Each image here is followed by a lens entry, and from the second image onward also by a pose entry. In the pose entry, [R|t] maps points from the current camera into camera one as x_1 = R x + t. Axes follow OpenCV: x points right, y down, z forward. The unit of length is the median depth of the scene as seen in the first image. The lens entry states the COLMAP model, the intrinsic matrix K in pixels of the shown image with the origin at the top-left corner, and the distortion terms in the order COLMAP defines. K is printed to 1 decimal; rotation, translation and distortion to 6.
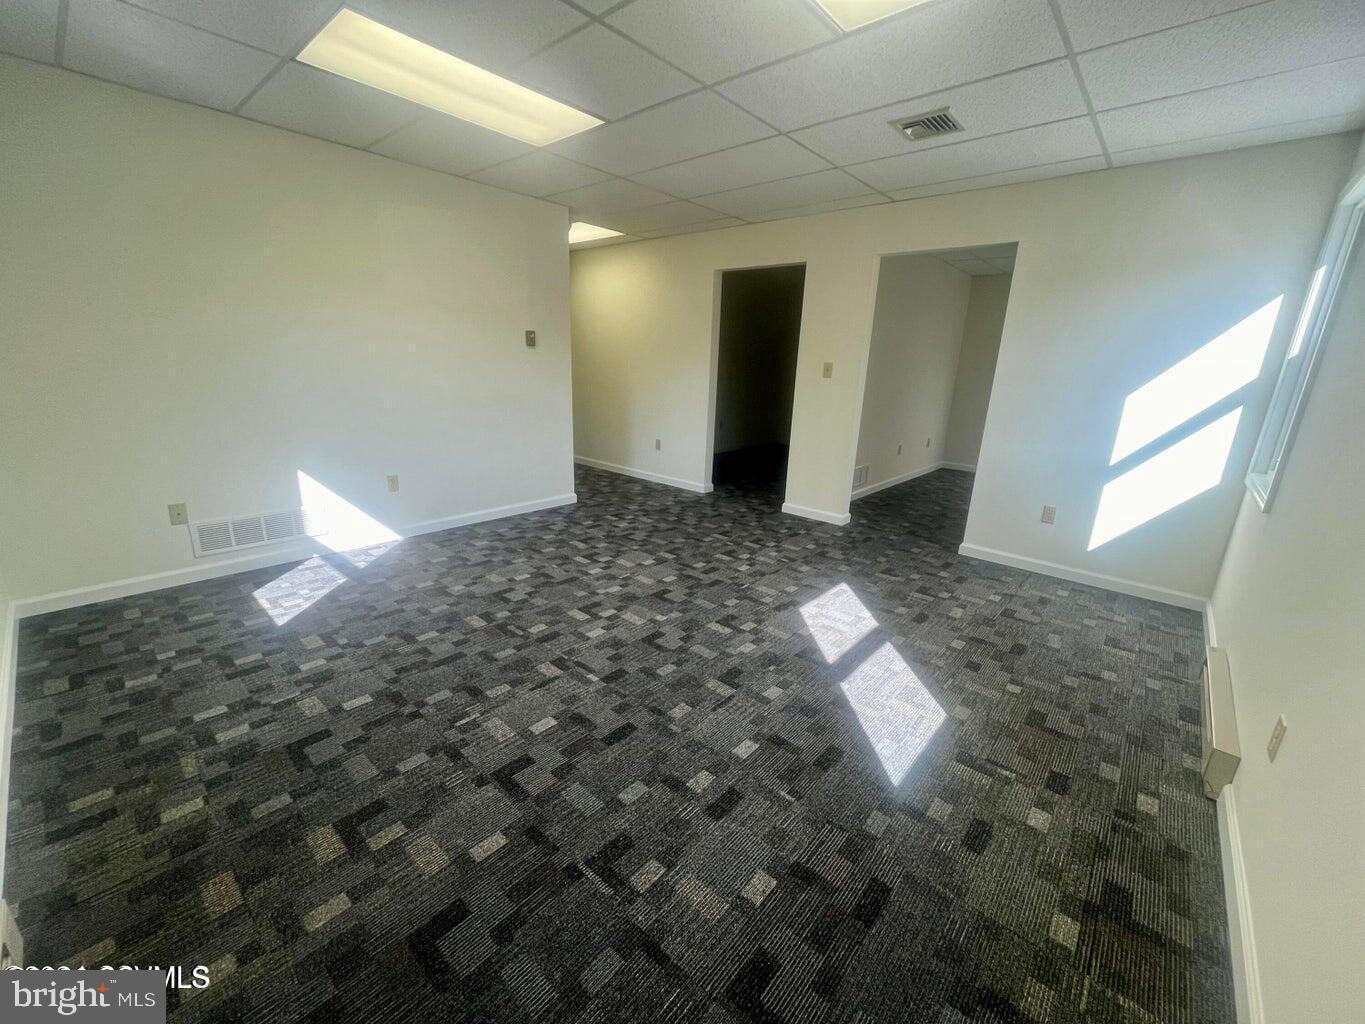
lens RADIAL K [[546.9, 0, 680.6], [0, 546.9, 513.4], [0, 0, 1]] dist [-0.002637, -0.000142]
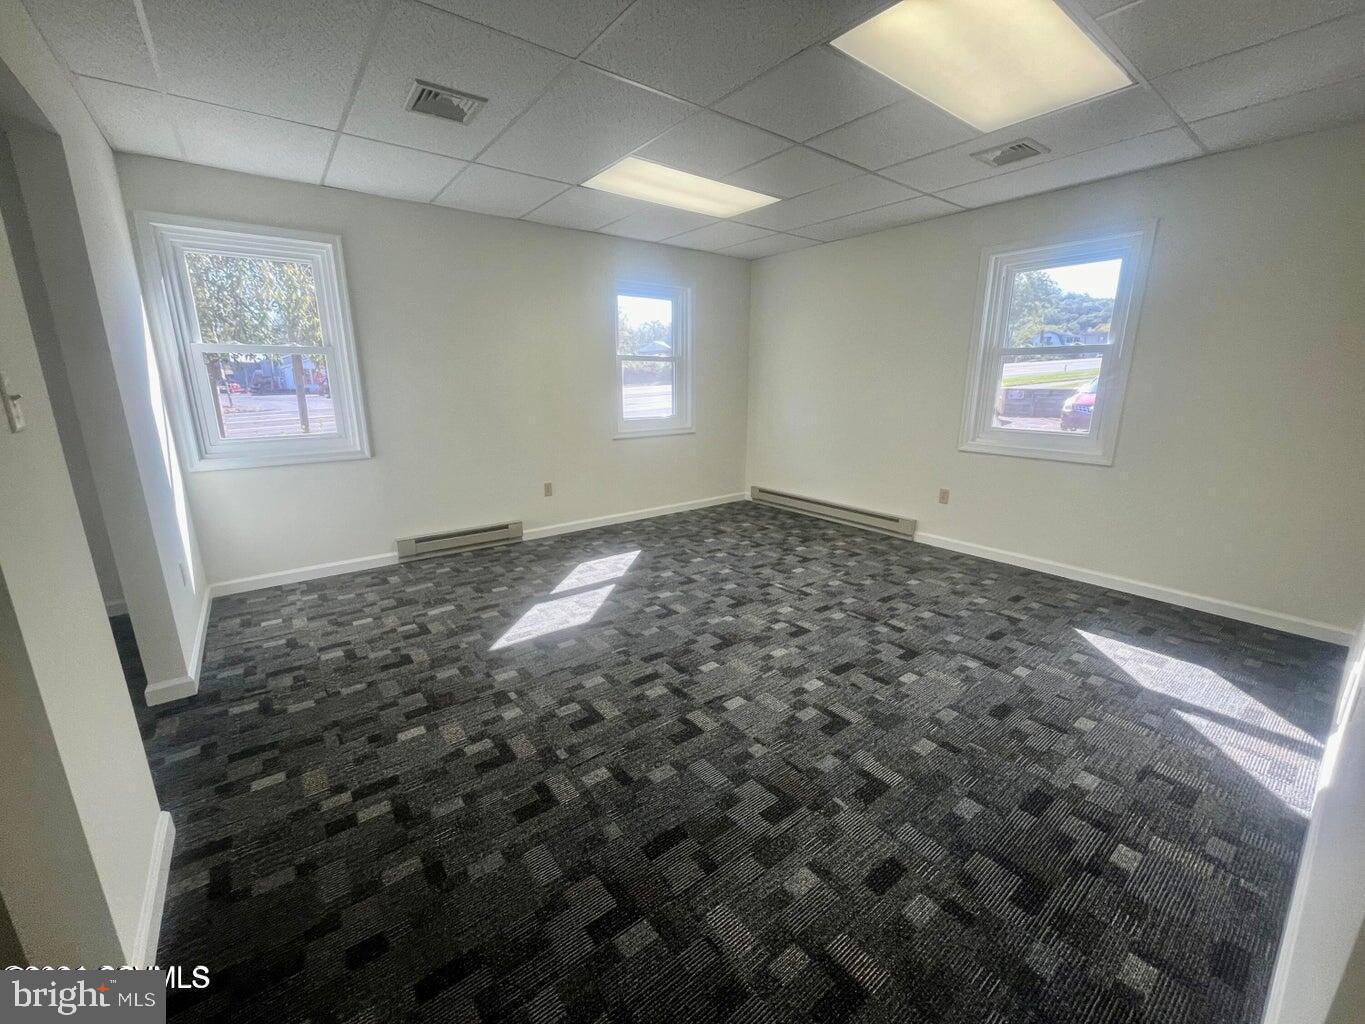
lens RADIAL K [[546.9, 0, 680.6], [0, 546.9, 513.4], [0, 0, 1]] dist [-0.002637, -0.000142]
pose [[-0.982062, -0.077902, 0.171713, -0.110160], [0.018138, 0.867414, 0.497257, -0.511099], [-0.187684, 0.491451, -0.850441, 1.797262]]
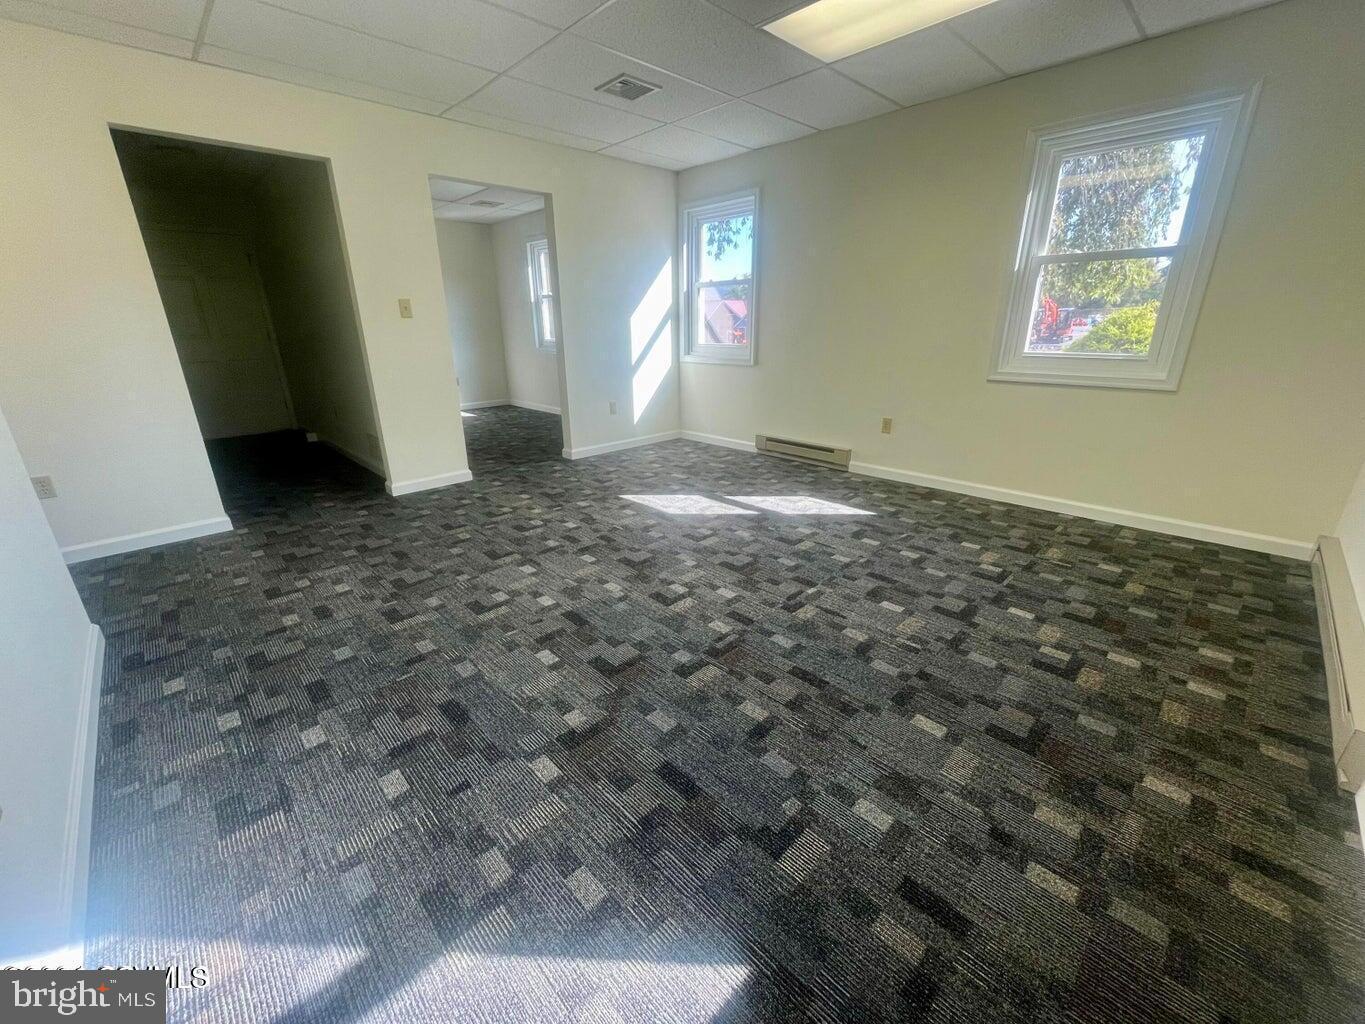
lens RADIAL K [[546.9, 0, 680.6], [0, 546.9, 513.4], [0, 0, 1]] dist [-0.002637, -0.000142]
pose [[0.072717, -0.365222, 0.928076, -0.892605], [0.286176, 0.899051, 0.331378, -0.211108], [-0.955414, 0.241497, 0.169894, 0.818497]]
